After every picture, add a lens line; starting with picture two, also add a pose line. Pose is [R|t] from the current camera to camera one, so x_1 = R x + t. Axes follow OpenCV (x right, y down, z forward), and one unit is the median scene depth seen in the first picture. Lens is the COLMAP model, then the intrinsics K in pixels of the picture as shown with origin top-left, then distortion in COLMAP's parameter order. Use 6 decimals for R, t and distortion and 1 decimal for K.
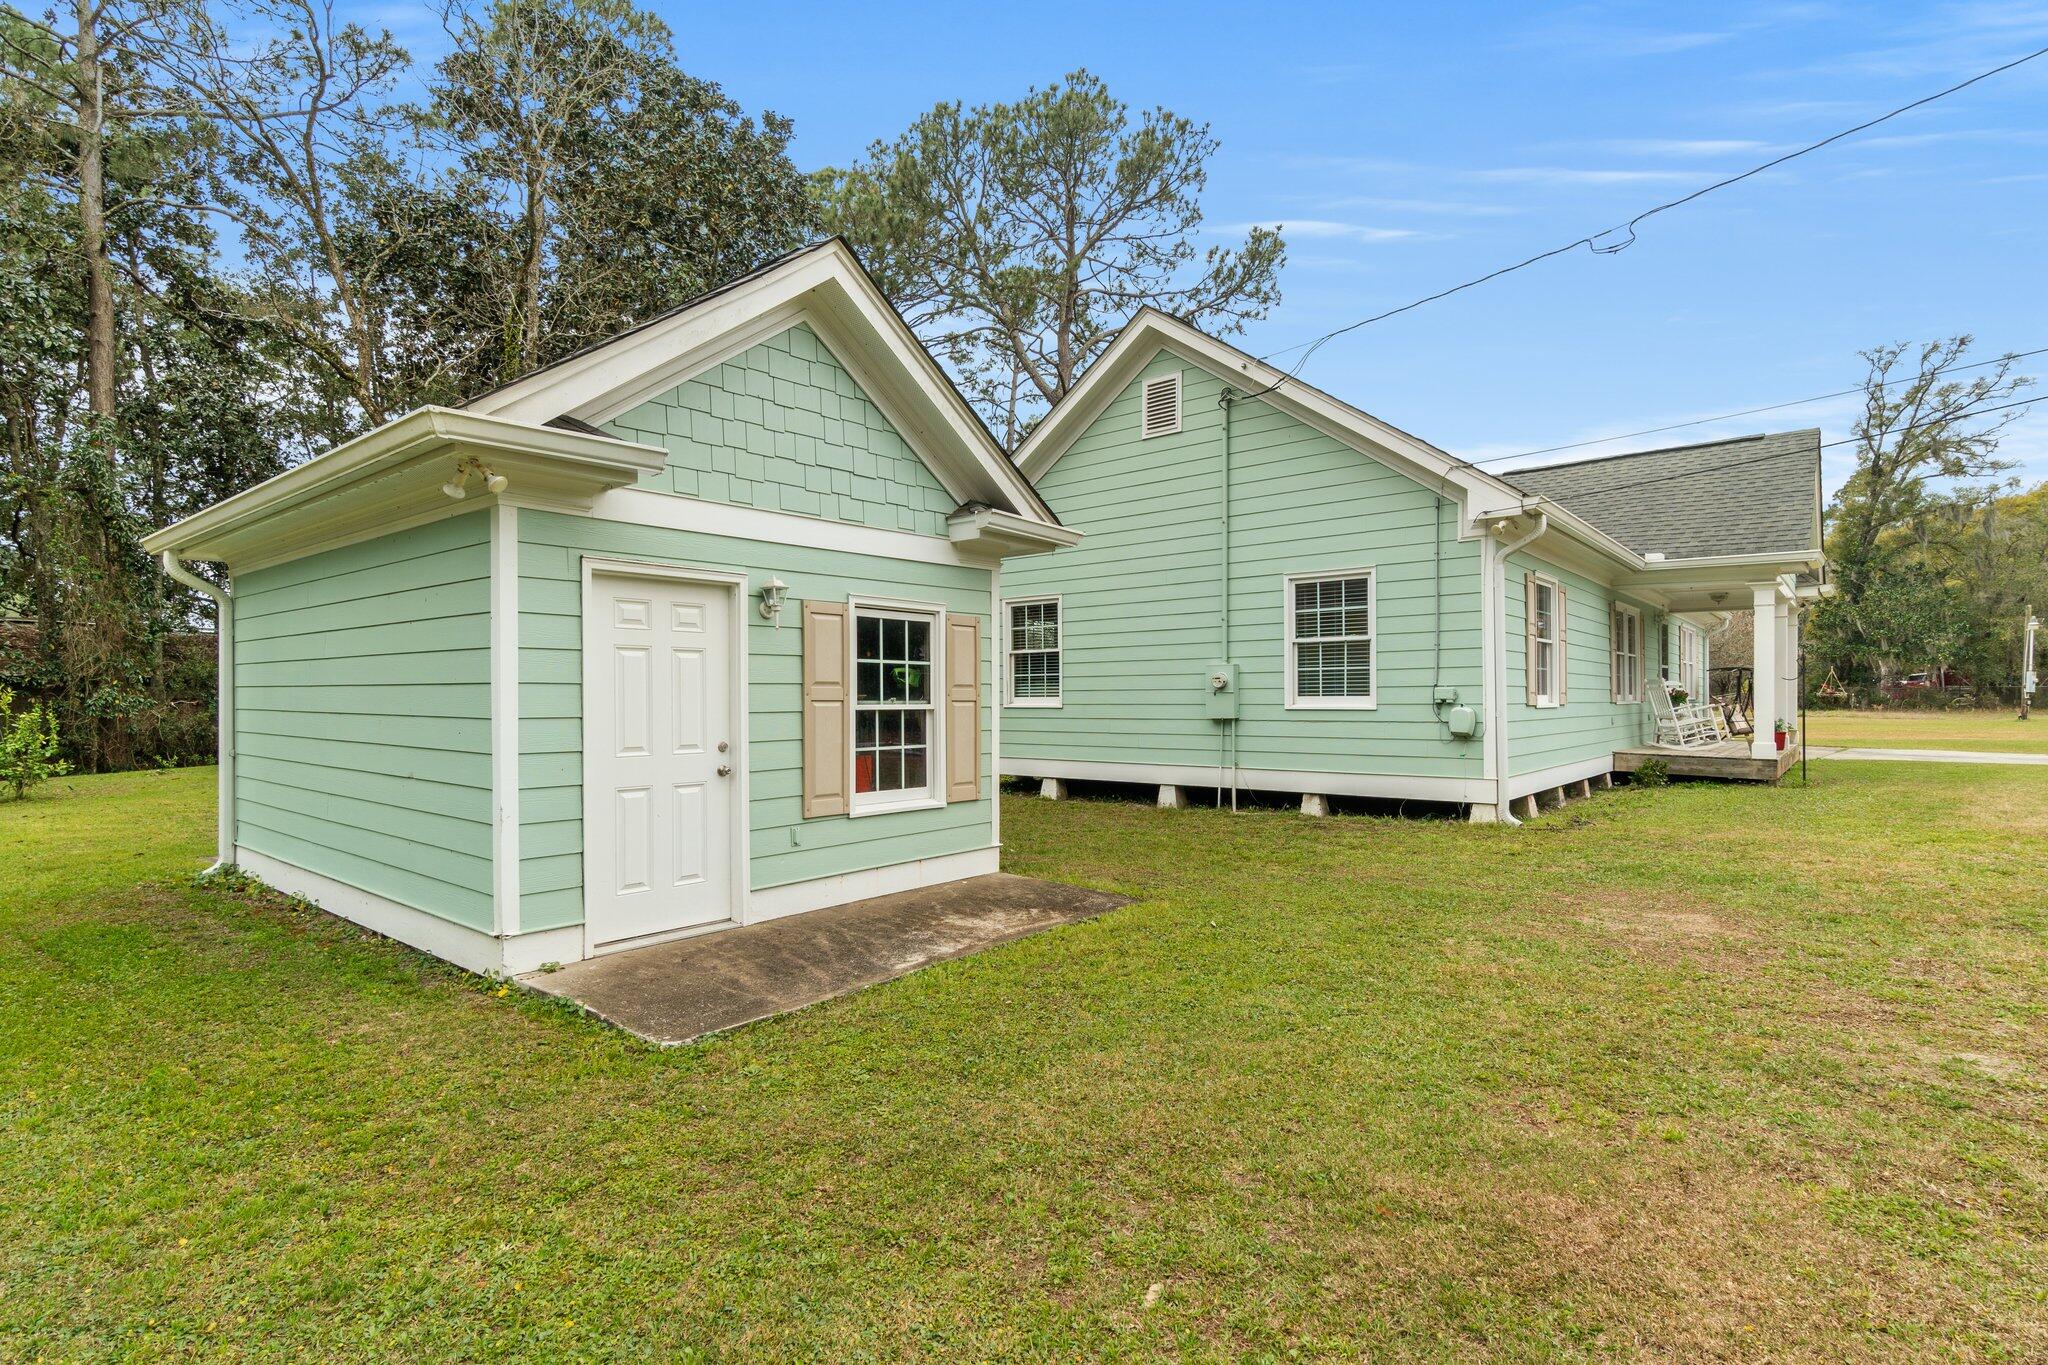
lens RADIAL K [[997.6, 0, 1029.7], [0, 997.6, 701.4], [0, 0, 1]] dist [0.000695, -0.000103]
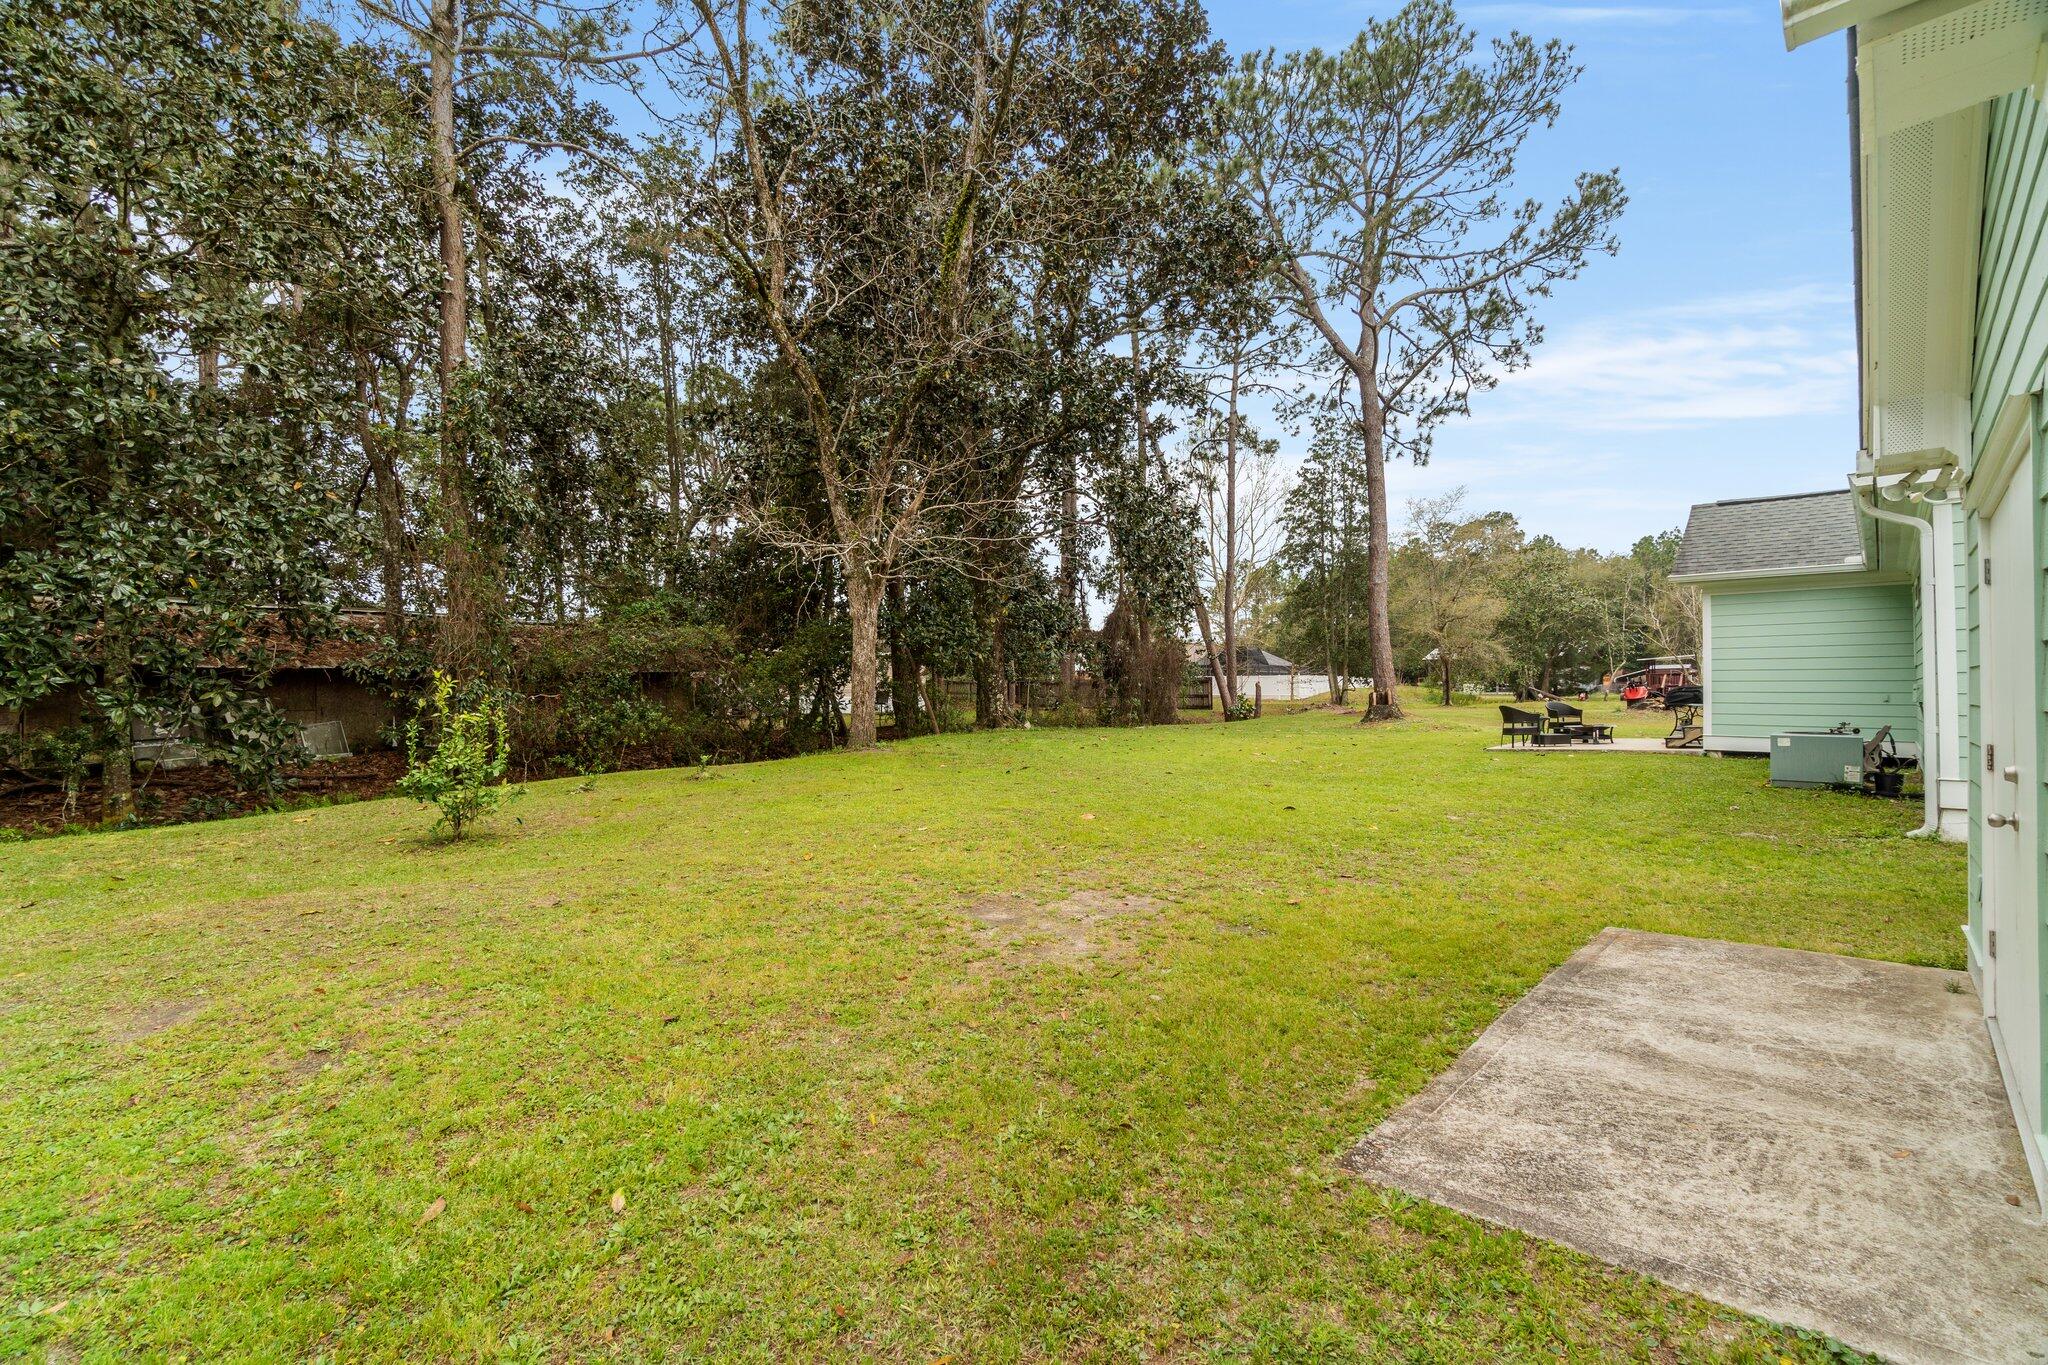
lens RADIAL K [[886.4, 0, 1024.4], [0, 886.4, 676.3], [0, 0, 1]] dist [-0.004302, -0.000735]
pose [[0.995840, -0.003671, -0.091049, -0.653893], [0.001645, 0.999750, -0.022319, 0.002189], [0.091108, 0.022076, 0.995596, 0.497588]]
